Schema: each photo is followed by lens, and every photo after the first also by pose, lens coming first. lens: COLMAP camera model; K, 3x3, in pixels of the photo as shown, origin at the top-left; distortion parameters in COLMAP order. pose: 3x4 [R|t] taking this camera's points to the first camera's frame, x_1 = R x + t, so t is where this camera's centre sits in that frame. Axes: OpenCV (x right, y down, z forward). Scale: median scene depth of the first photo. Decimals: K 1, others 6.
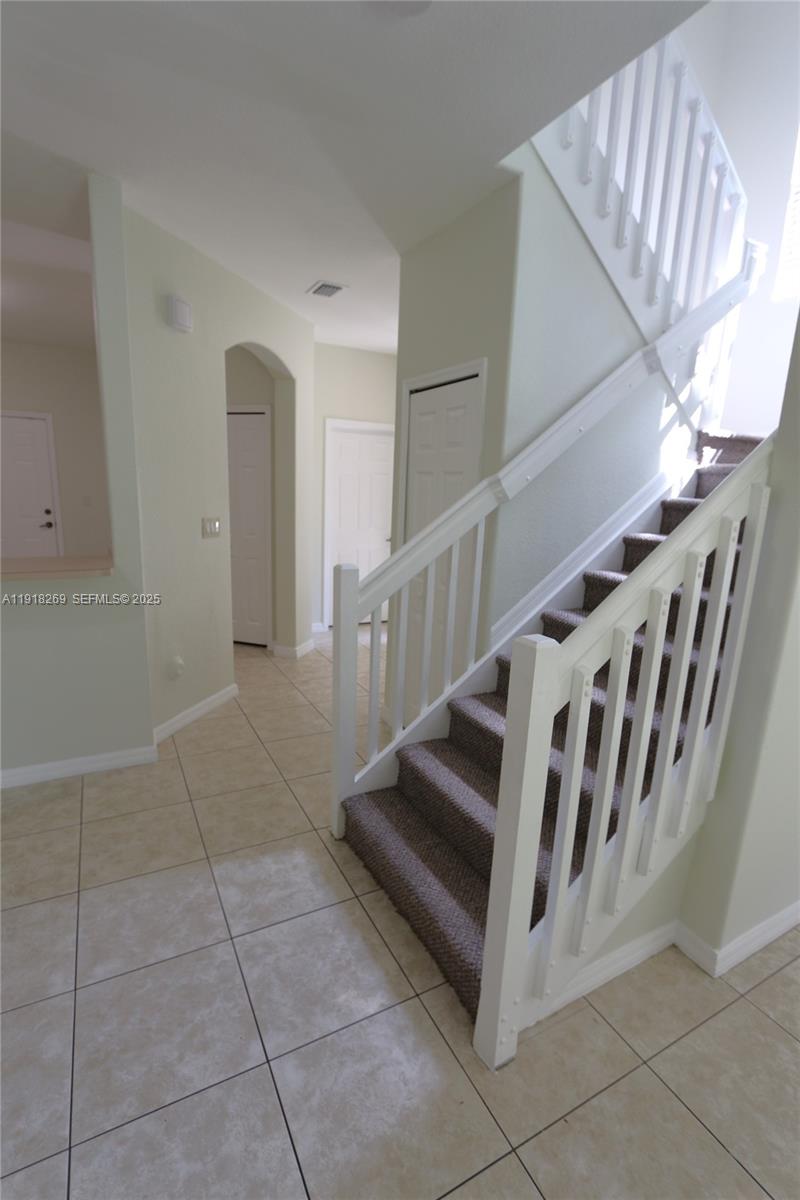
lens RADIAL K [[552.9, 0, 394.7], [0, 552.9, 606.5], [0, 0, 1]] dist [-0.018950, 0.001240]
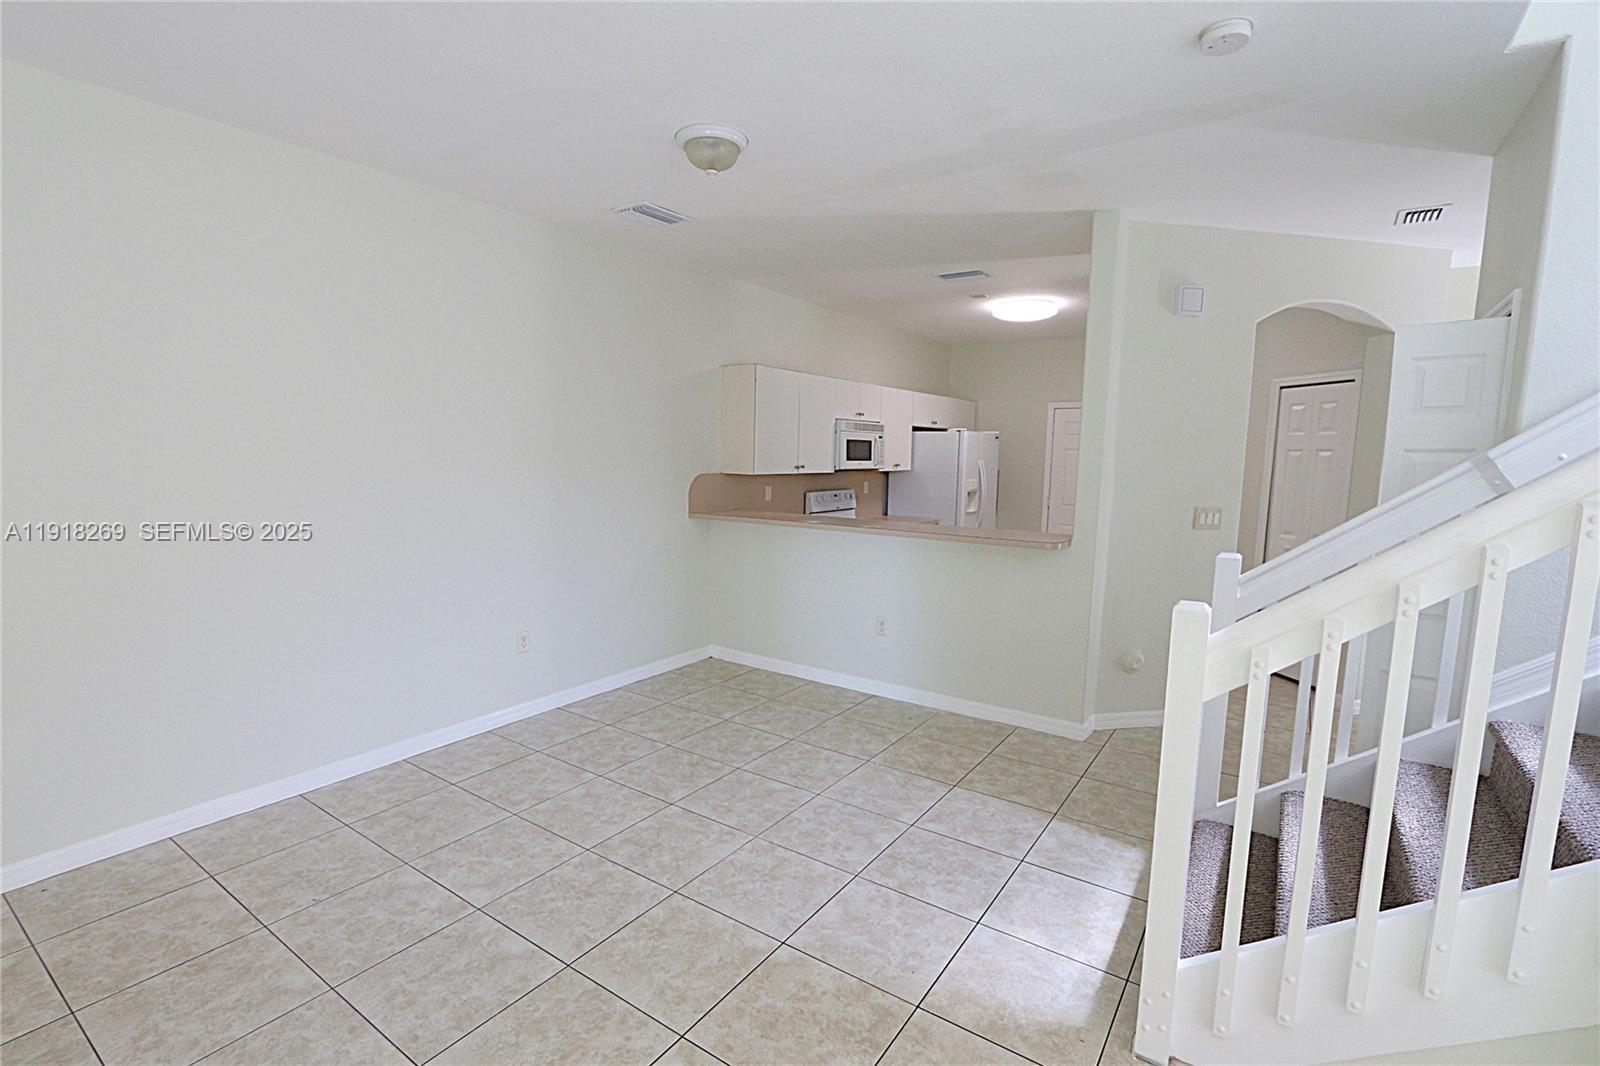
lens RADIAL K [[737.2, 0, 803.8], [0, 737.2, 541.4], [0, 0, 1]] dist [-0.018950, 0.001240]
pose [[0.468216, 0.074393, -0.880477, 0.704642], [-0.190100, 0.981597, -0.018153, 0.065267], [0.862923, 0.175878, 0.473742, -0.200607]]
